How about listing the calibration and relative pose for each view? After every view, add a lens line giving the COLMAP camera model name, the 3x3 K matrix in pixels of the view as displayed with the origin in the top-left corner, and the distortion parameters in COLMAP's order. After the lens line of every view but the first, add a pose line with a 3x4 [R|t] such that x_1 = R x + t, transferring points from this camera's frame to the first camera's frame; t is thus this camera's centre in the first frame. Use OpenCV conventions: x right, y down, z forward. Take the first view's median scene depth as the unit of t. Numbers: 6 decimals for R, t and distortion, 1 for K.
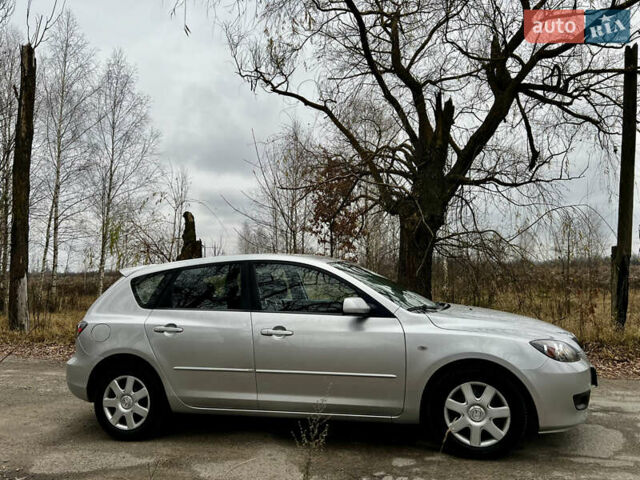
lens RADIAL K [[491.4, 0, 318.6], [0, 491.4, 238.3], [0, 0, 1]] dist [0.047425, -0.046593]
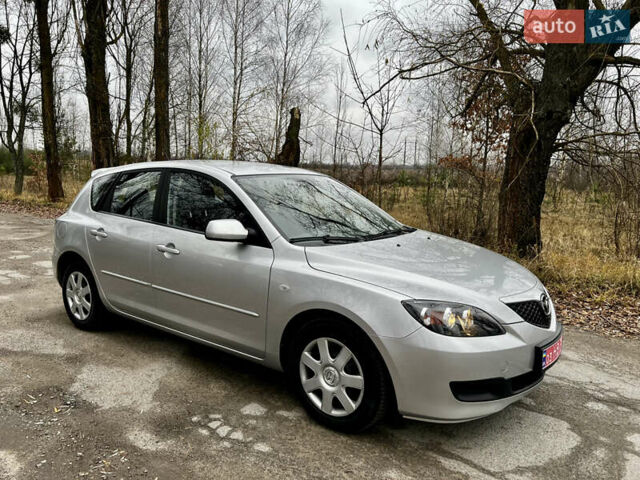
lens RADIAL K [[491.4, 0, 316.1], [0, 491.4, 240.4], [0, 0, 1]] dist [0.047425, -0.046593]
pose [[0.913690, 0.101462, -0.393543, 0.548637], [-0.014629, 0.975919, 0.217643, -0.031735], [0.406148, -0.193102, 0.893172, 0.298791]]
